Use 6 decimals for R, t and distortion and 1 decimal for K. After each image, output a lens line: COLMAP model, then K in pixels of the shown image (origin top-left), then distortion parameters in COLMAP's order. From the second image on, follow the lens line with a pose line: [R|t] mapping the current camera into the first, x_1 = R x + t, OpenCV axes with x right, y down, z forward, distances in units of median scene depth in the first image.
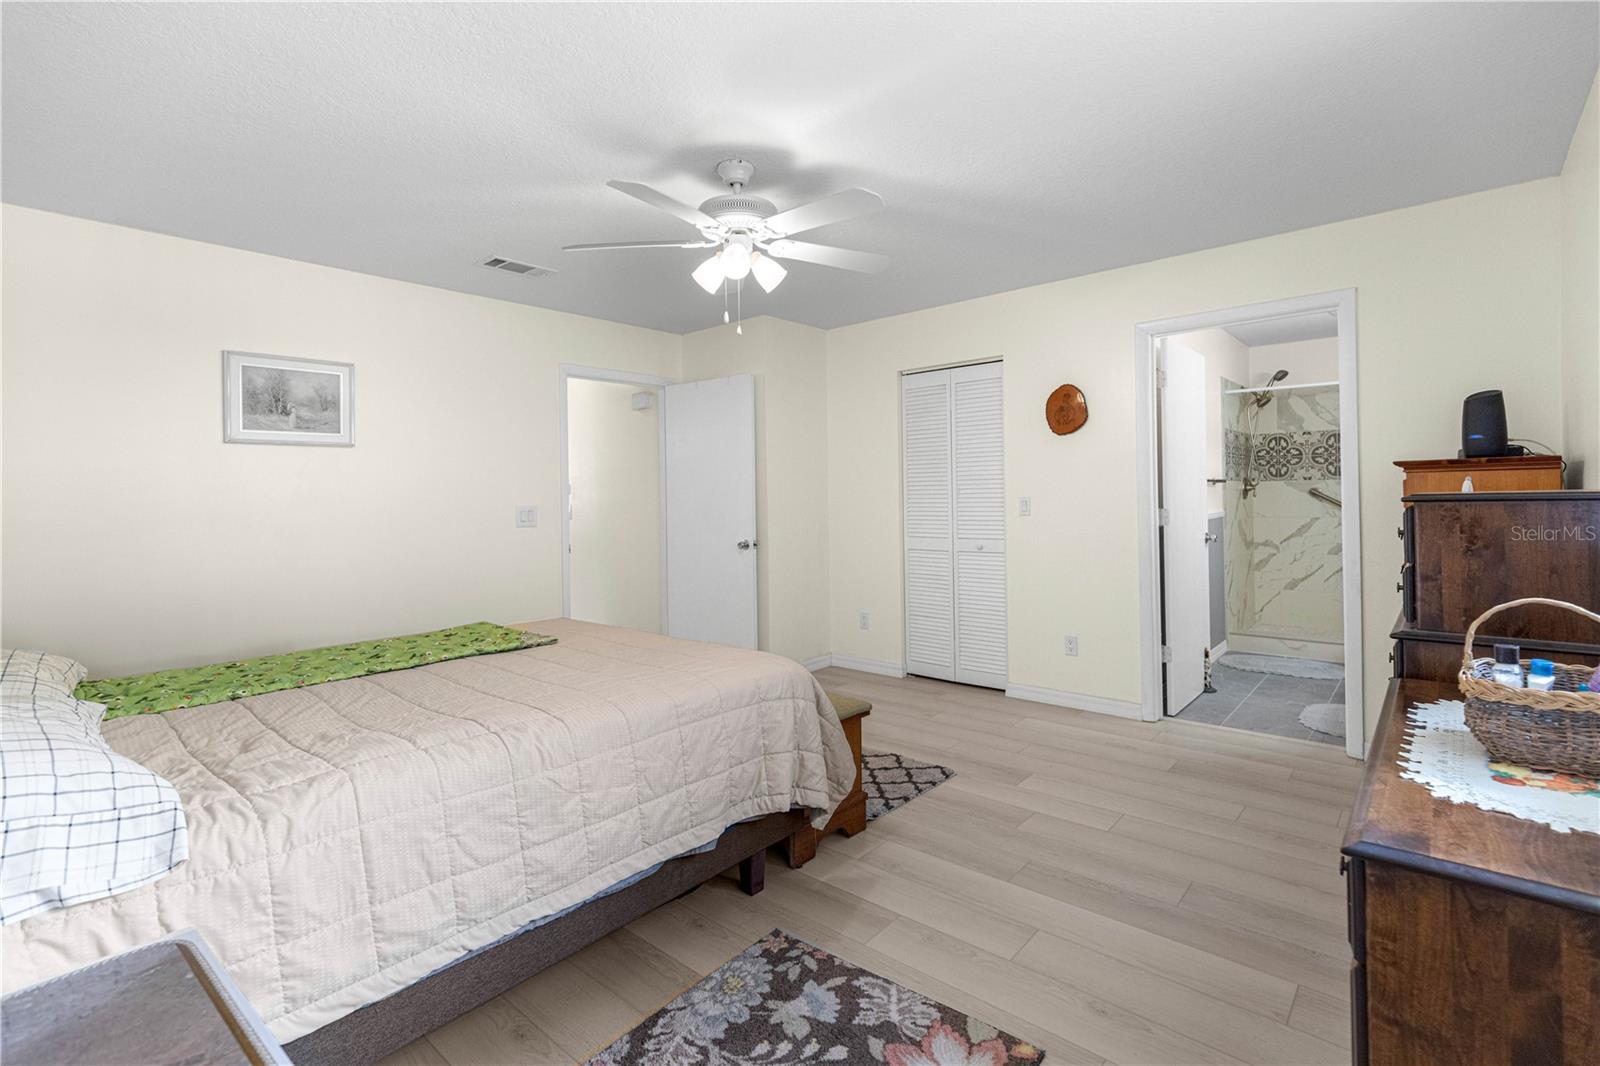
lens RADIAL K [[745.6, 0, 804.2], [0, 745.6, 515.5], [0, 0, 1]] dist [0.001140, 0.000093]
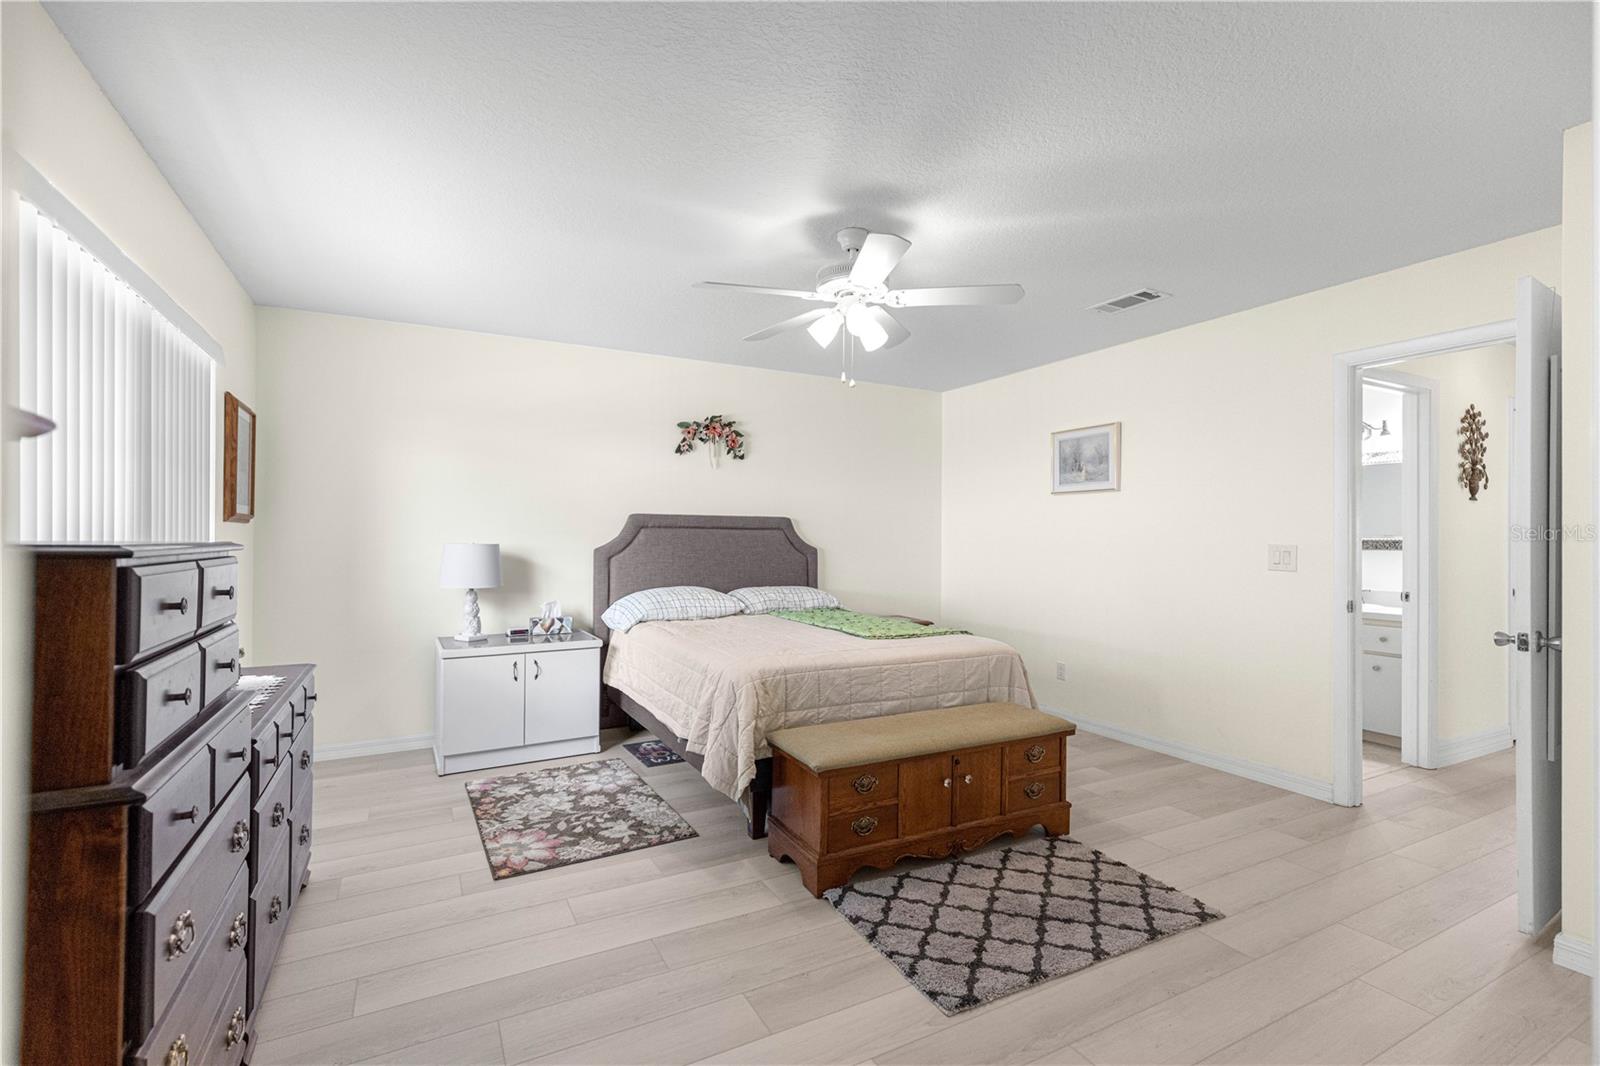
lens RADIAL K [[715.4, 0, 801.7], [0, 715.4, 545.8], [0, 0, 1]] dist [0.003095, 0.000201]
pose [[-0.361544, 0.025016, -0.932019, 0.900797], [-0.021727, 0.999142, 0.035246, -0.044150], [0.932102, 0.032993, -0.360691, 1.285852]]
